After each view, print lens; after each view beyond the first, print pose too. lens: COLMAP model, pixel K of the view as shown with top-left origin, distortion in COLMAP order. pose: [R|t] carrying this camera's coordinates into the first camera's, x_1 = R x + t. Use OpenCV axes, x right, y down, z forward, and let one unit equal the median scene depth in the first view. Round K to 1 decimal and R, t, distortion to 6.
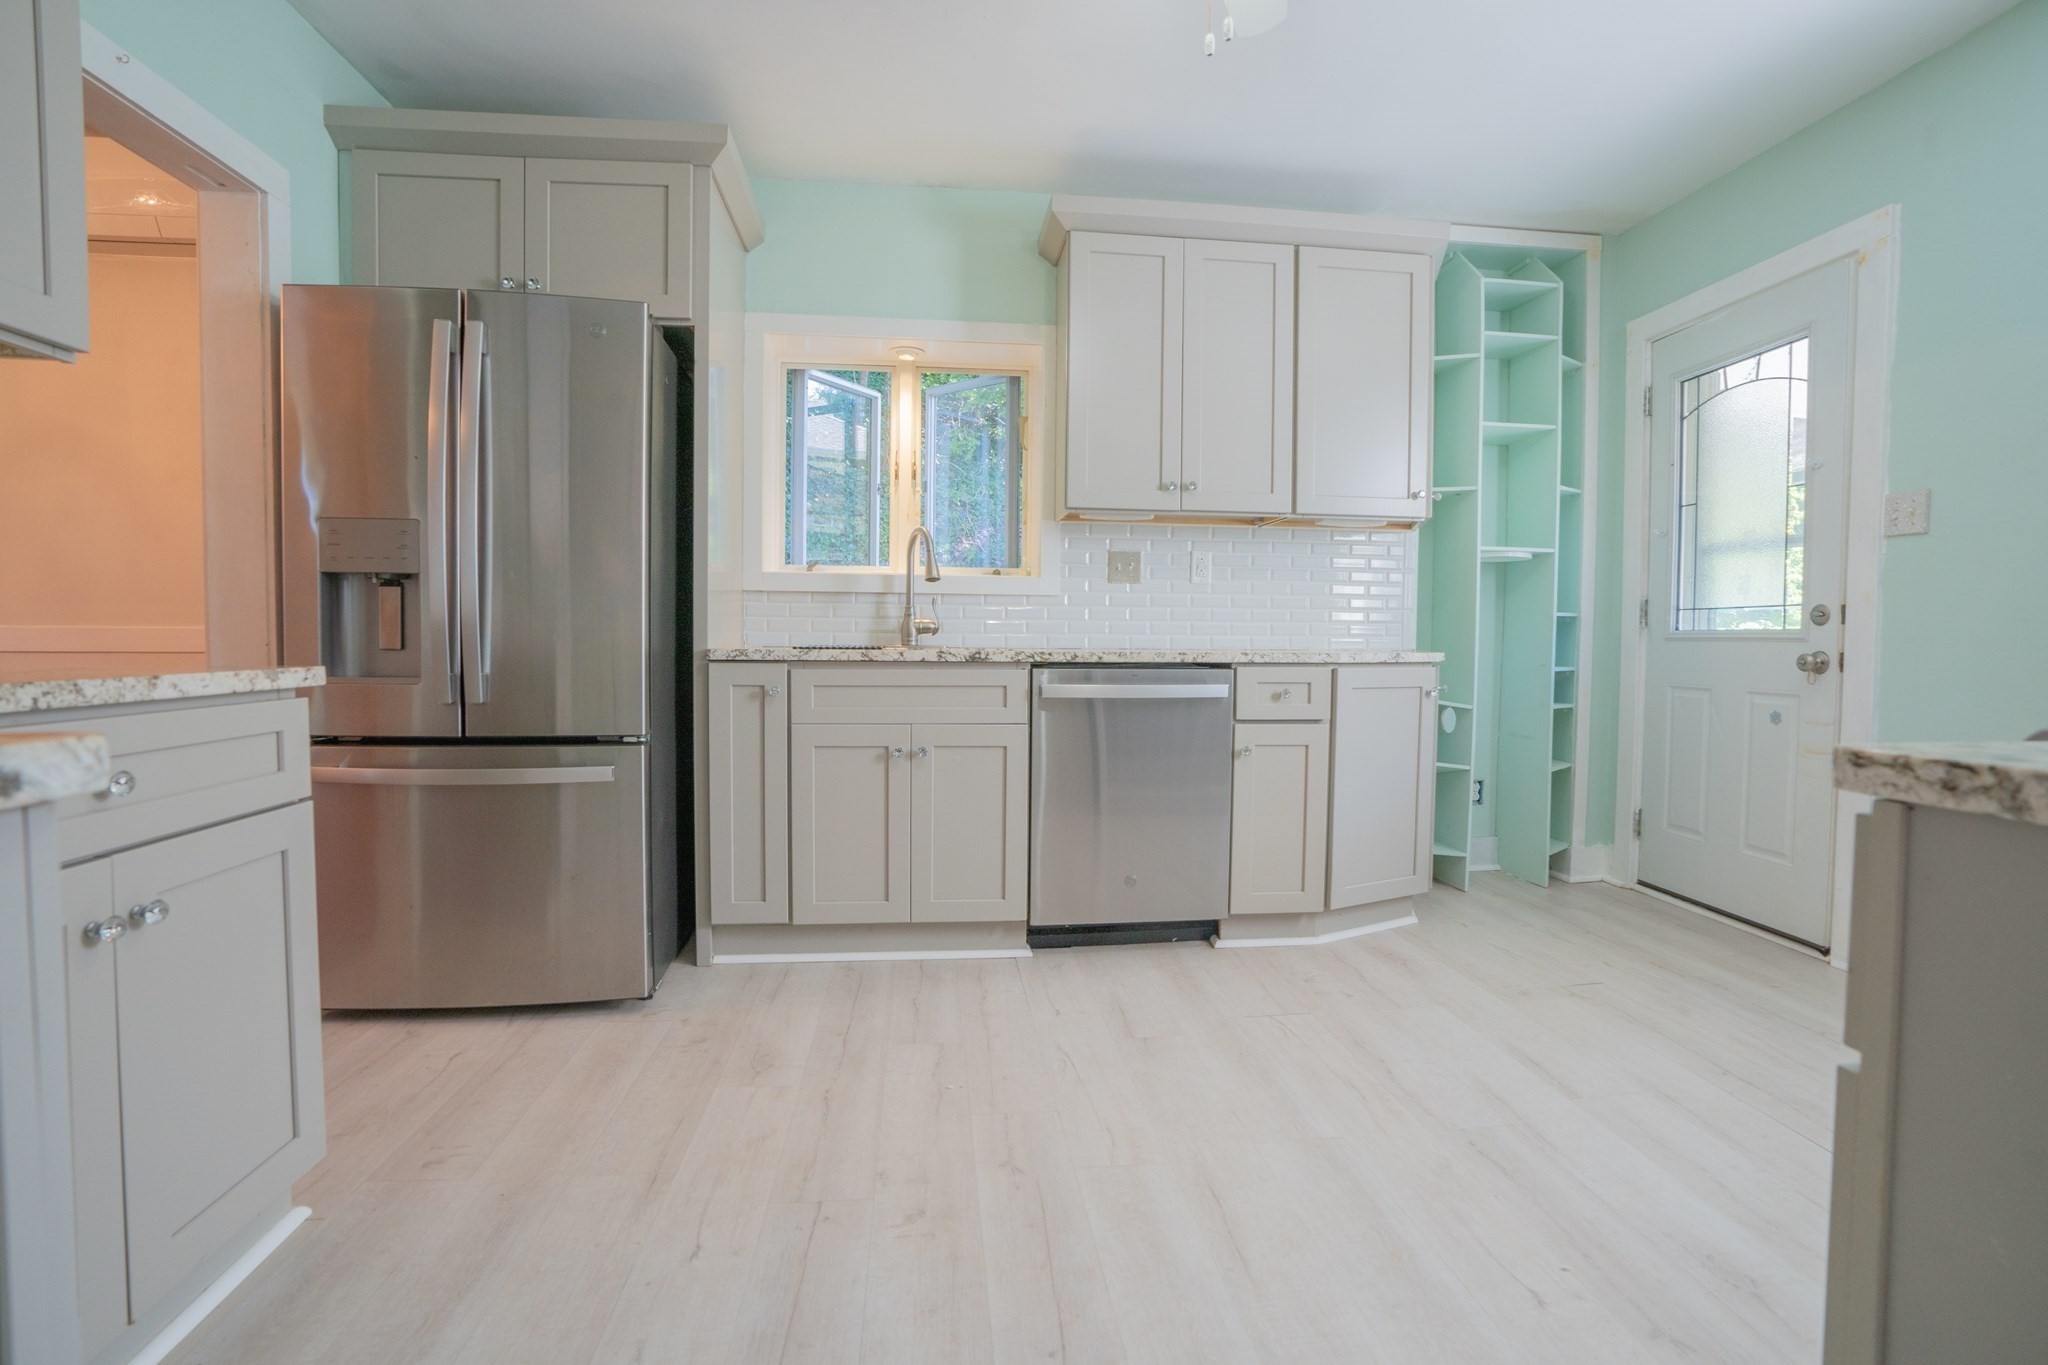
lens RADIAL K [[962.9, 0, 1029.3], [0, 962.9, 675.9], [0, 0, 1]] dist [-0.079127, 0.030927]
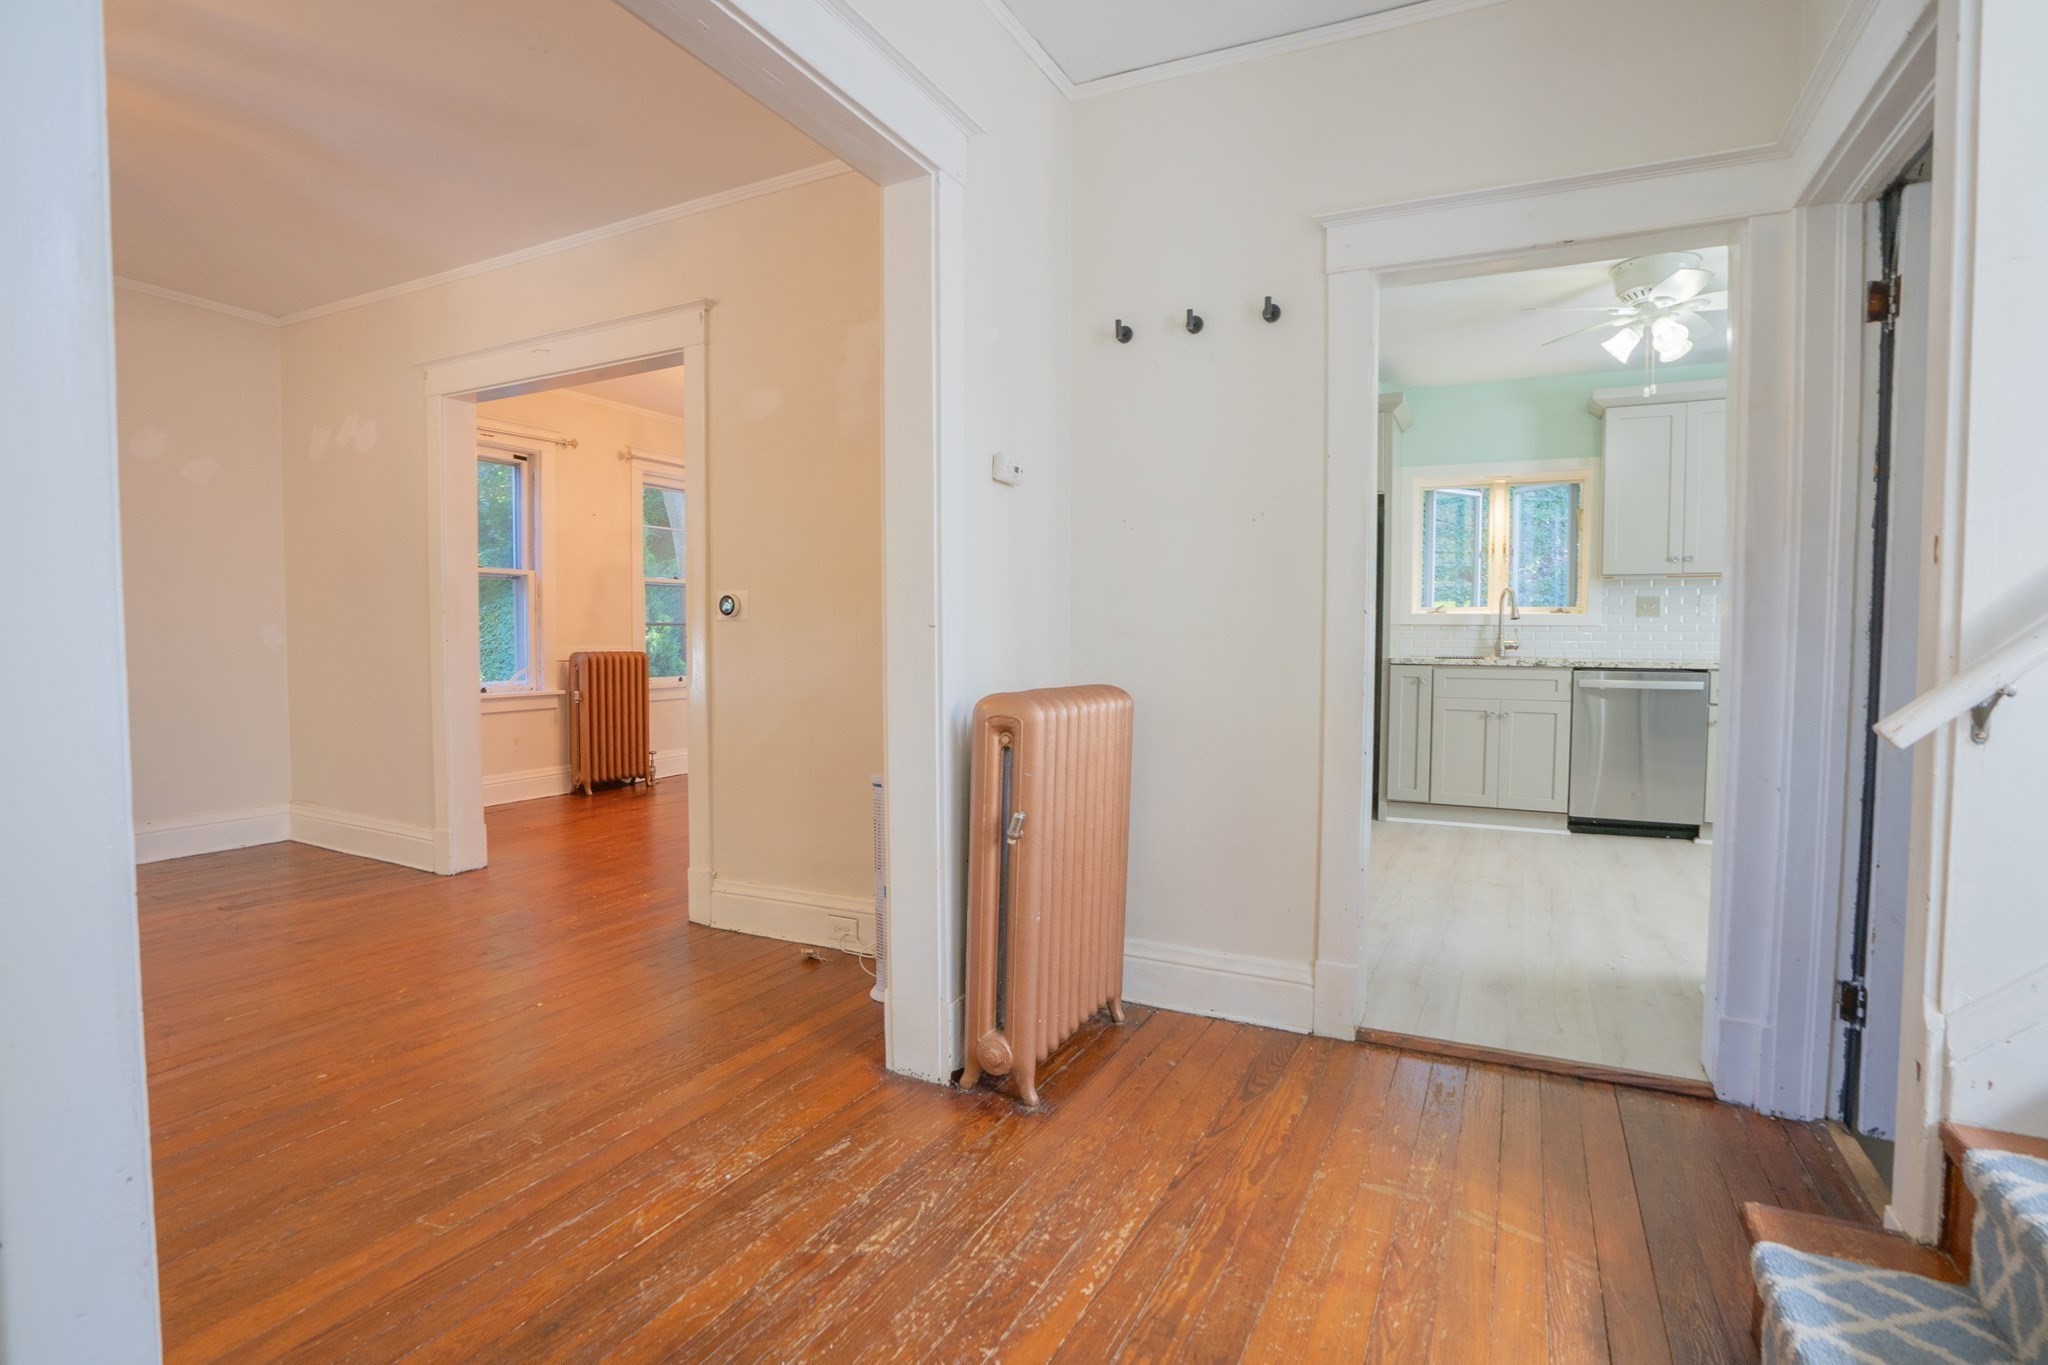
lens RADIAL K [[962.9, 0, 1029.3], [0, 962.9, 675.9], [0, 0, 1]] dist [-0.079127, 0.030927]
pose [[0.834881, 0.019506, -0.550084, 0.111336], [-0.018369, 0.999803, 0.007573, 0.007007], [0.550123, 0.003782, 0.835075, -0.940268]]
